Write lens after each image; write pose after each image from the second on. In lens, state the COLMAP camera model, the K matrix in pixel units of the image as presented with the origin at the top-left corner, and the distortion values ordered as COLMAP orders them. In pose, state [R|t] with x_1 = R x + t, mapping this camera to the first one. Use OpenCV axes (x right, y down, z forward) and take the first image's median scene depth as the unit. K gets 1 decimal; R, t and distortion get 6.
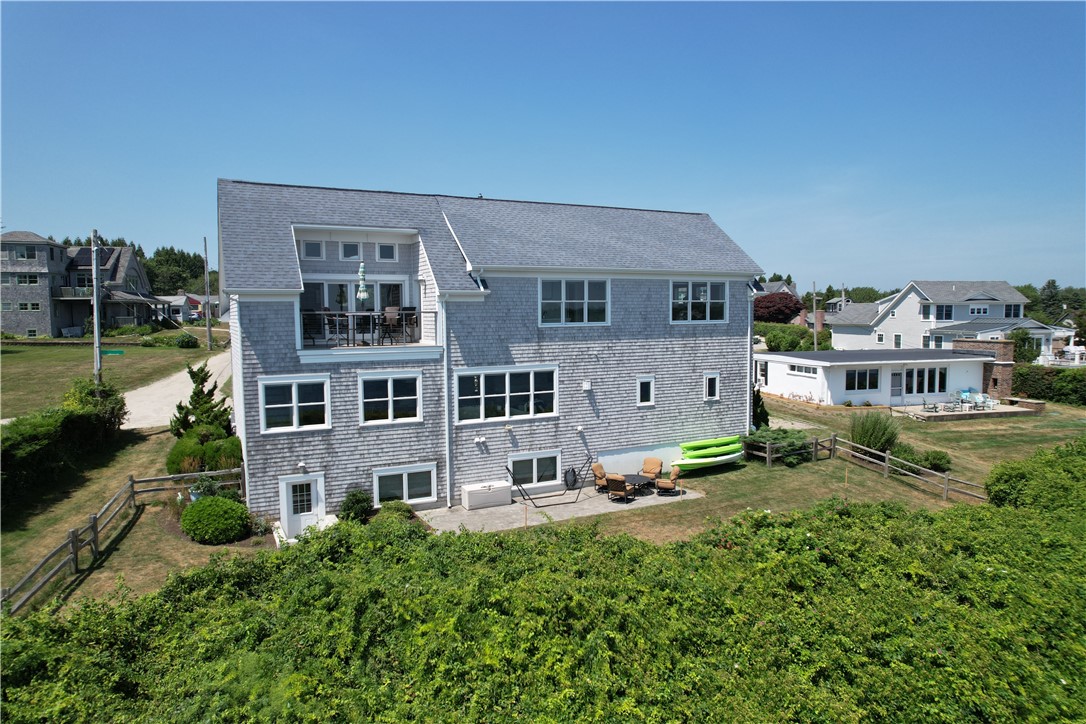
lens RADIAL K [[684.3, 0, 543.5], [0, 684.3, 364.6], [0, 0, 1]] dist [-0.001725, -0.000288]
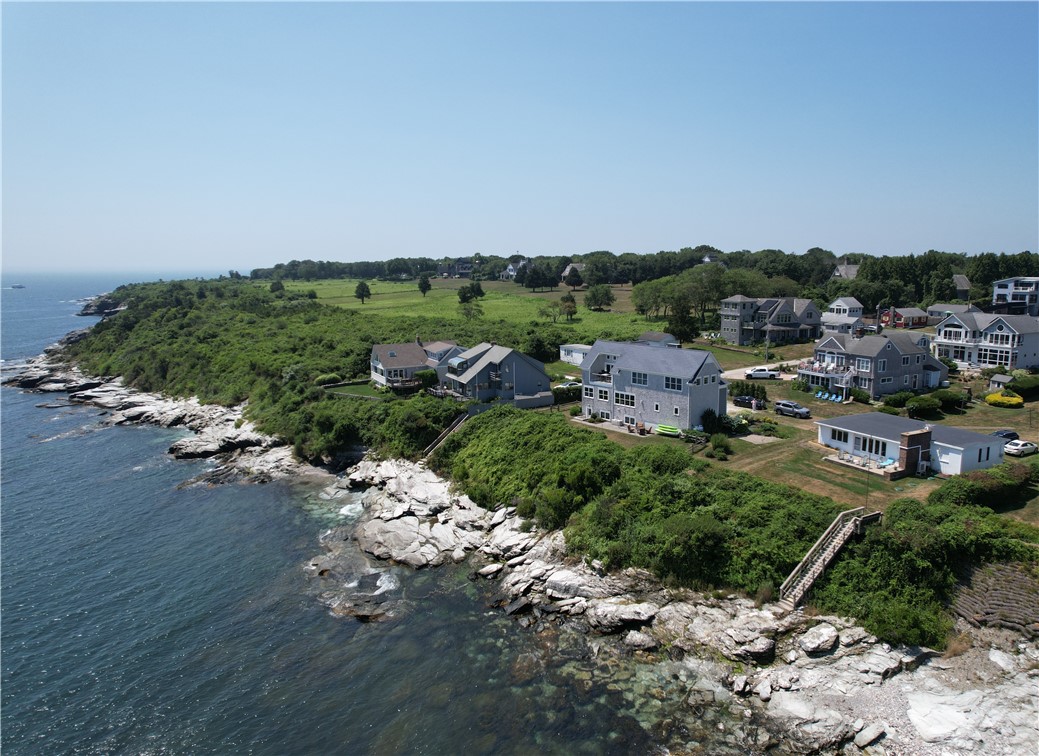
lens RADIAL K [[691.4, 0, 519.8], [0, 691.4, 377.7], [0, 0, 1]] dist [-0.000125, -0.000022]
pose [[0.207693, 0.156312, -0.965624, 3.523583], [-0.056401, 0.987421, 0.147710, -0.612429], [0.976567, 0.023784, 0.213897, -0.420187]]
